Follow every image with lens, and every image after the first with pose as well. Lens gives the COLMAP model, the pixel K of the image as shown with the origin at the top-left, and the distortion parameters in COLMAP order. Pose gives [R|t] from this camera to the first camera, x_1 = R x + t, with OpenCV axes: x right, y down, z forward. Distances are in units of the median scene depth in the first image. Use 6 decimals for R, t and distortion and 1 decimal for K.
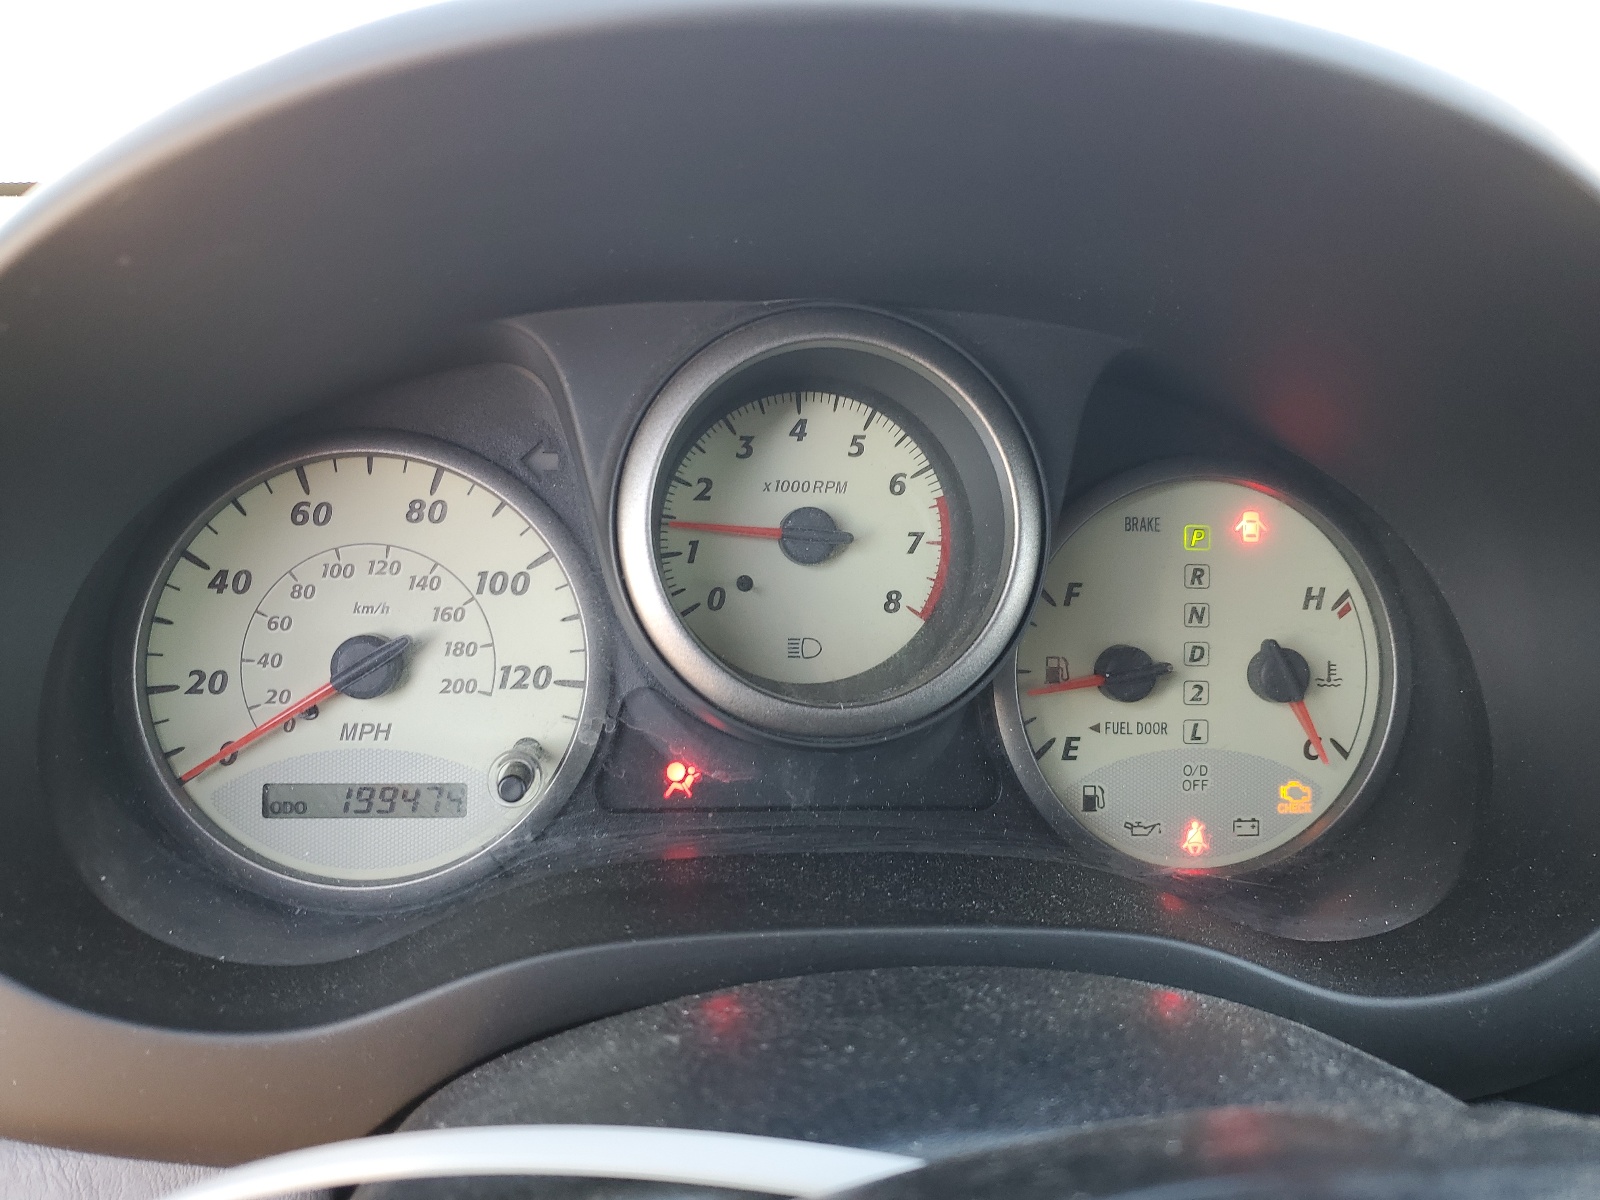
lens RADIAL K [[1211.8, 0, 799.9], [0, 1211.8, 599.6], [0, 0, 1]] dist [0.002779, 0.000885]
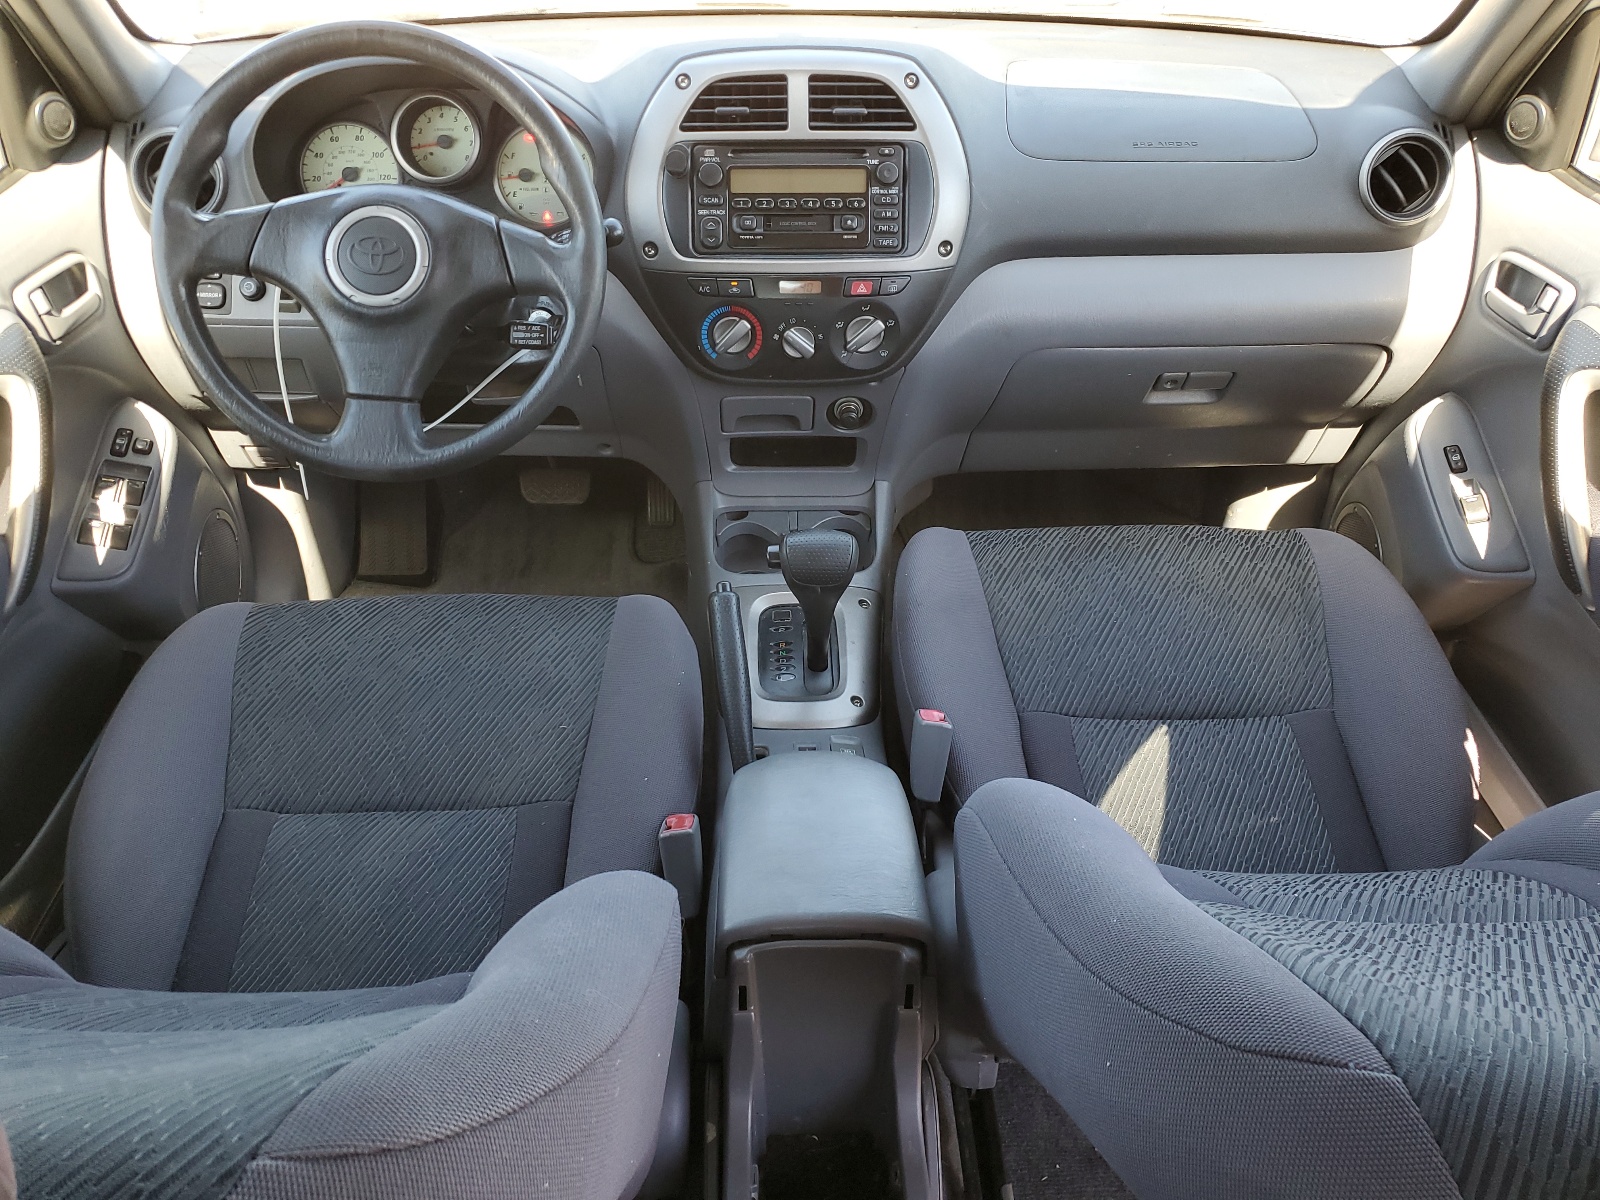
lens RADIAL K [[1211.8, 0, 800.8], [0, 1211.8, 600.1], [0, 0, 1]] dist [0.002779, 0.000885]
pose [[0.995342, 0.006620, -0.096176, 1.731016], [0.018263, 0.966624, 0.255547, 0.455589], [0.094658, -0.256113, 0.962001, -3.536908]]
